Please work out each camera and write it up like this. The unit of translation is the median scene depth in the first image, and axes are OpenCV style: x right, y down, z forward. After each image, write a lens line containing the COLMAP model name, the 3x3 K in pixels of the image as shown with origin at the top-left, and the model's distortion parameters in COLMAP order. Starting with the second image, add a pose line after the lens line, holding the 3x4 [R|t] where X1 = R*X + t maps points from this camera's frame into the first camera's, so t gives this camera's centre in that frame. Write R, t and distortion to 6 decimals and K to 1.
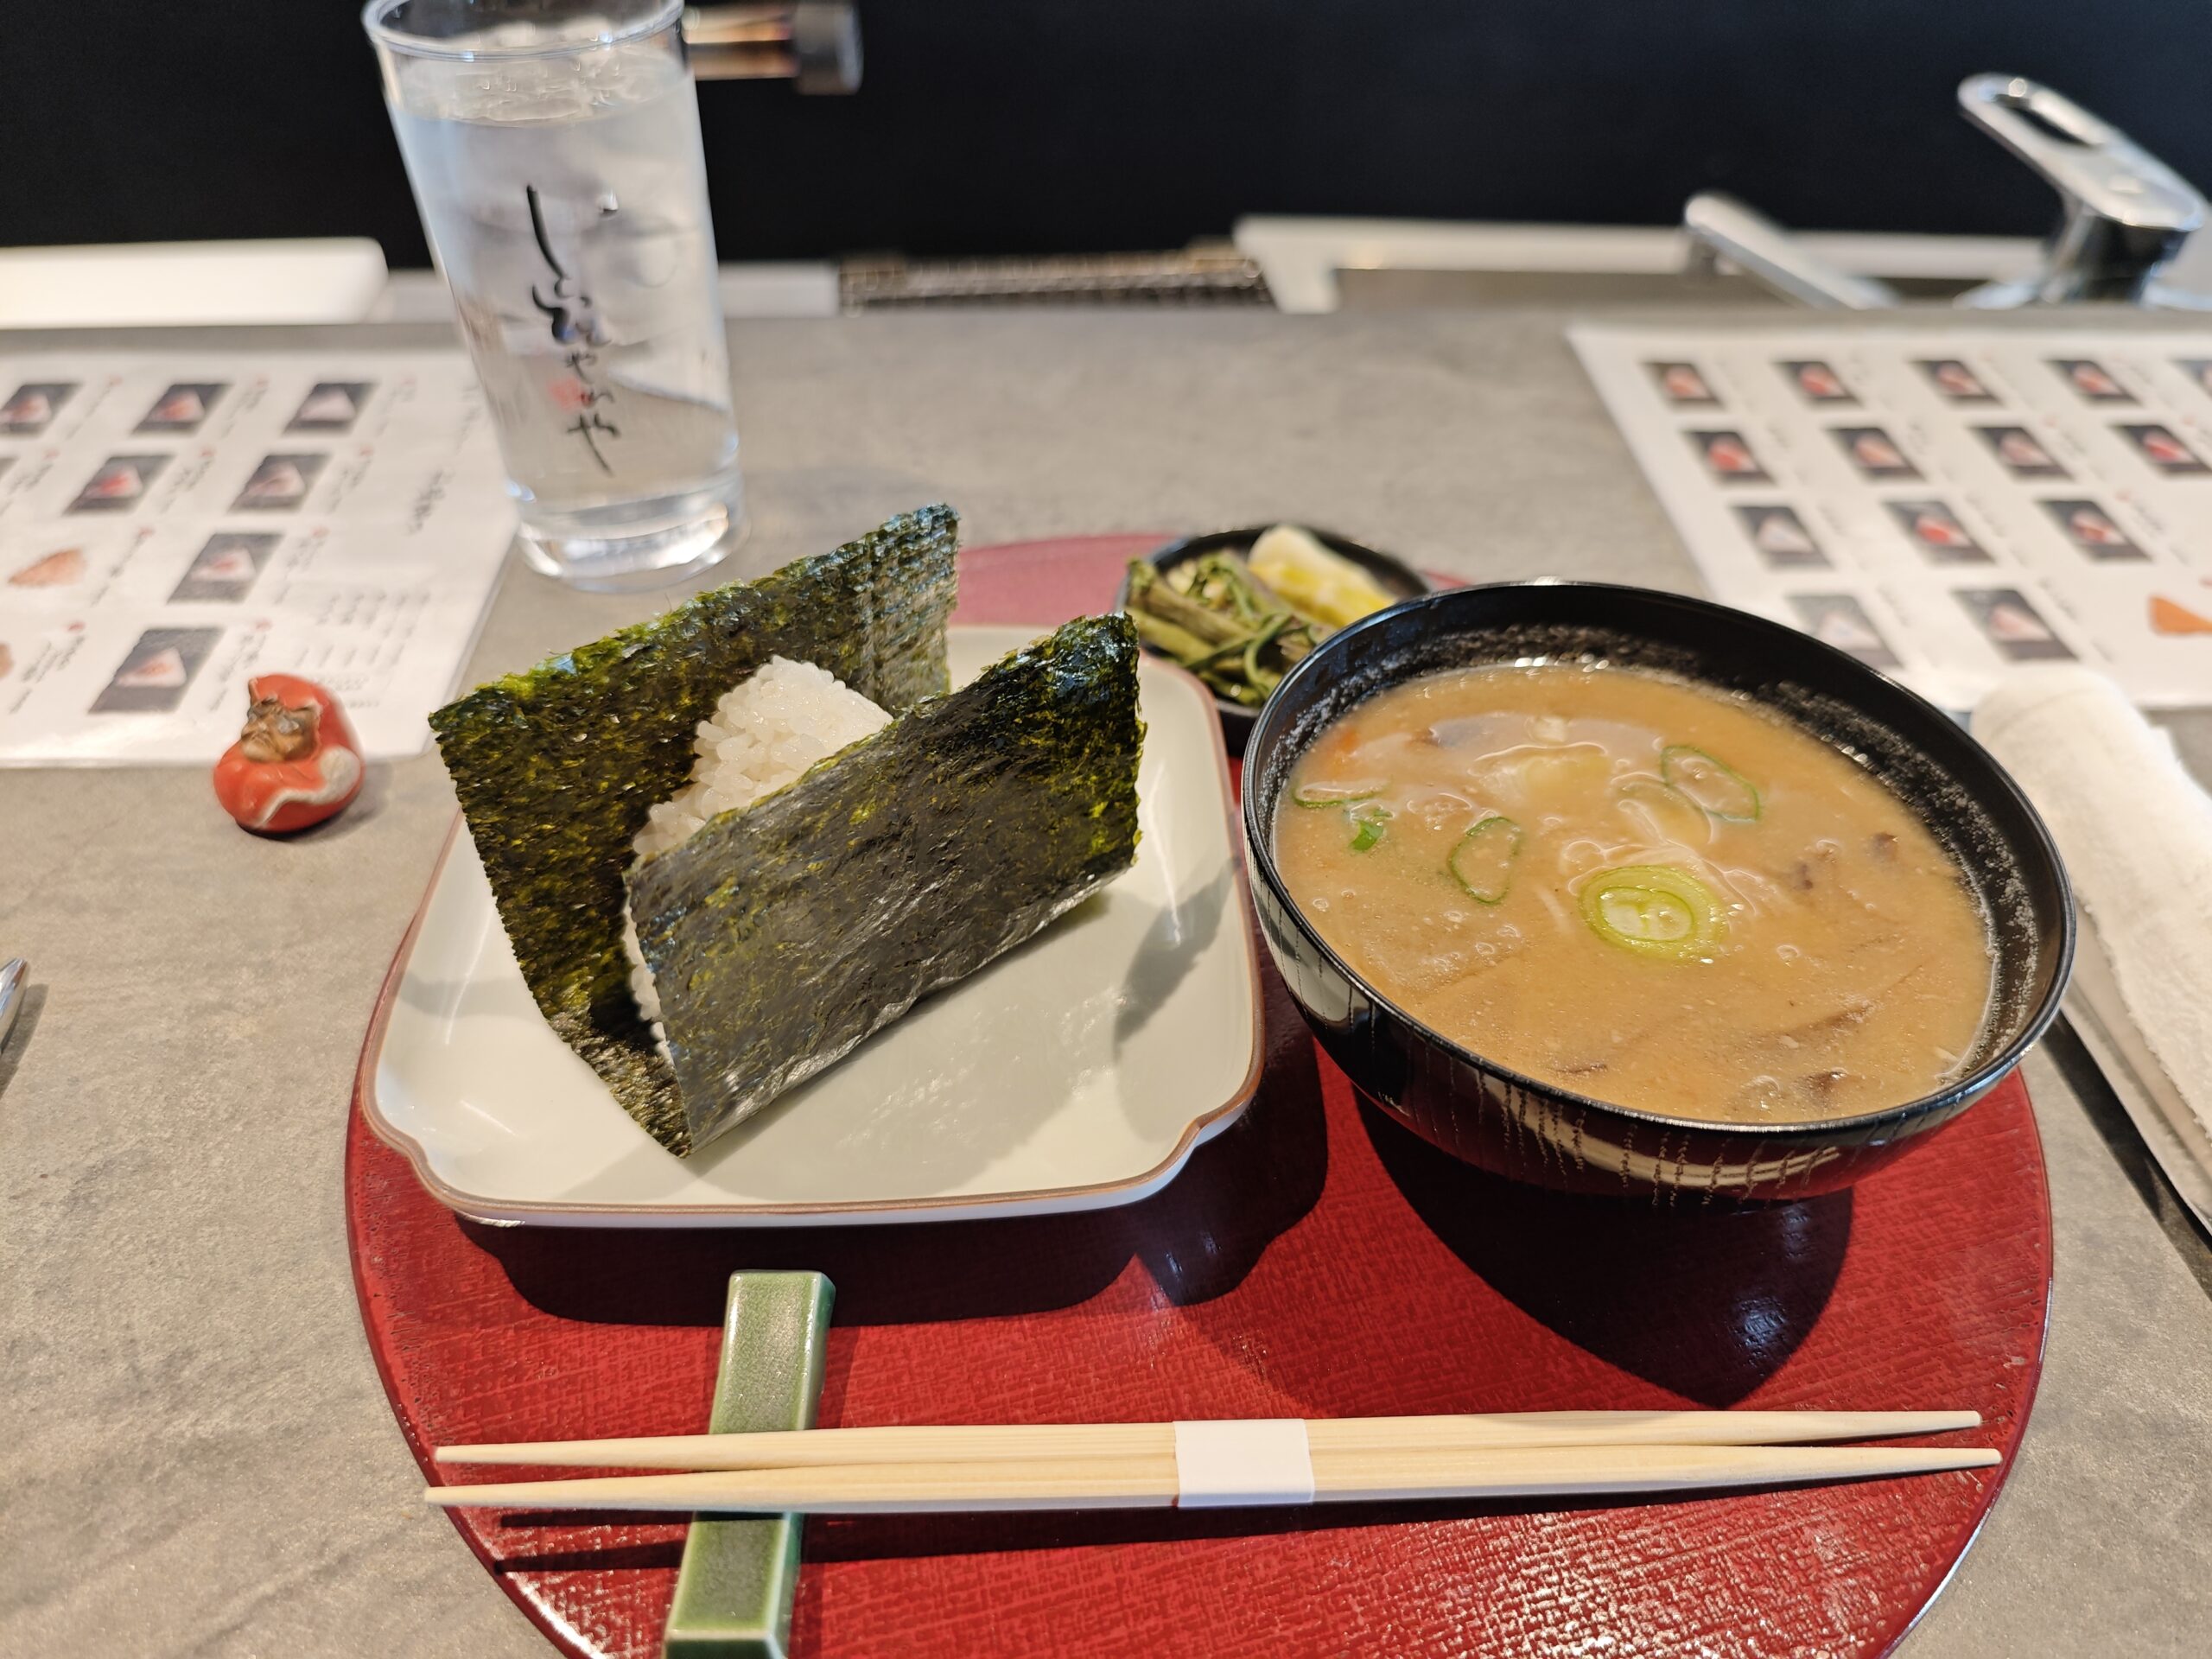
lens RADIAL K [[1478.1, 0, 1108.4], [0, 1478.1, 831.6], [0, 0, 1]] dist [0.002017, -0.000700]
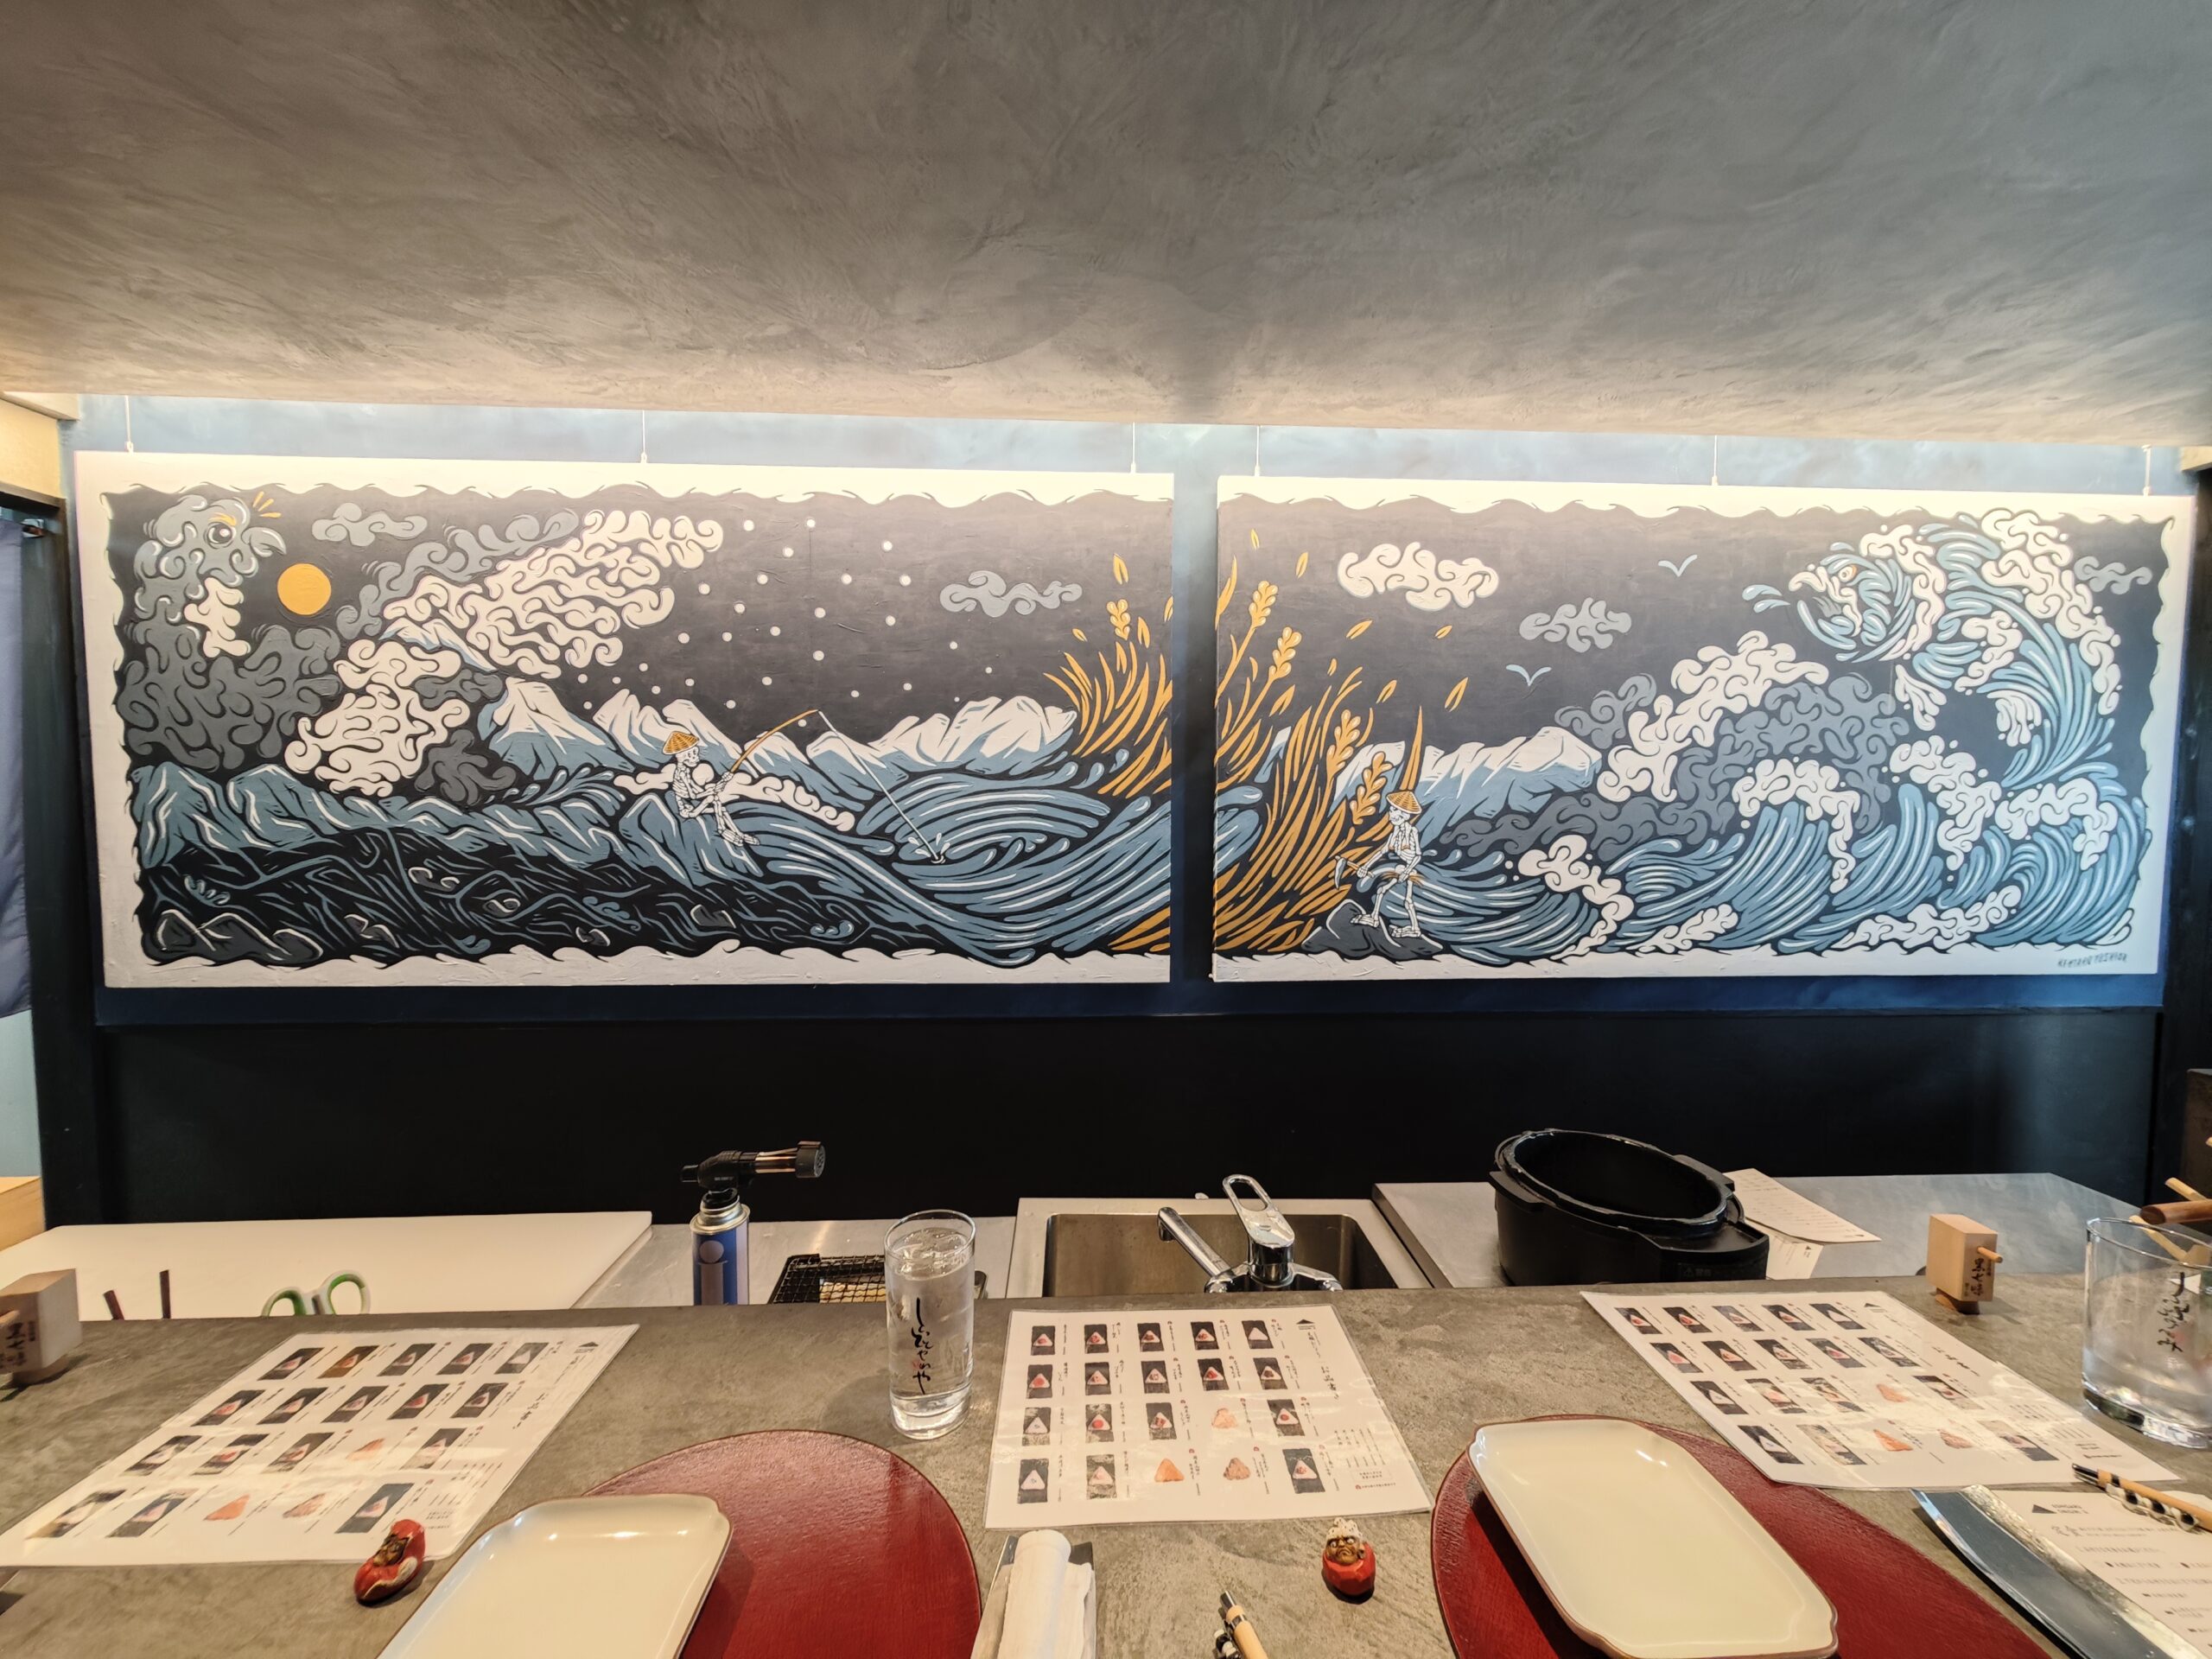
lens RADIAL K [[765.2, 0, 1107.7], [0, 765.2, 829.8], [0, 0, 1]] dist [-0.000094, -0.000155]
pose [[0.999903, -0.013455, -0.003713, 0.582171], [0.007505, 0.742573, -0.669723, -0.074769], [0.011769, 0.669630, 0.742602, -0.682552]]
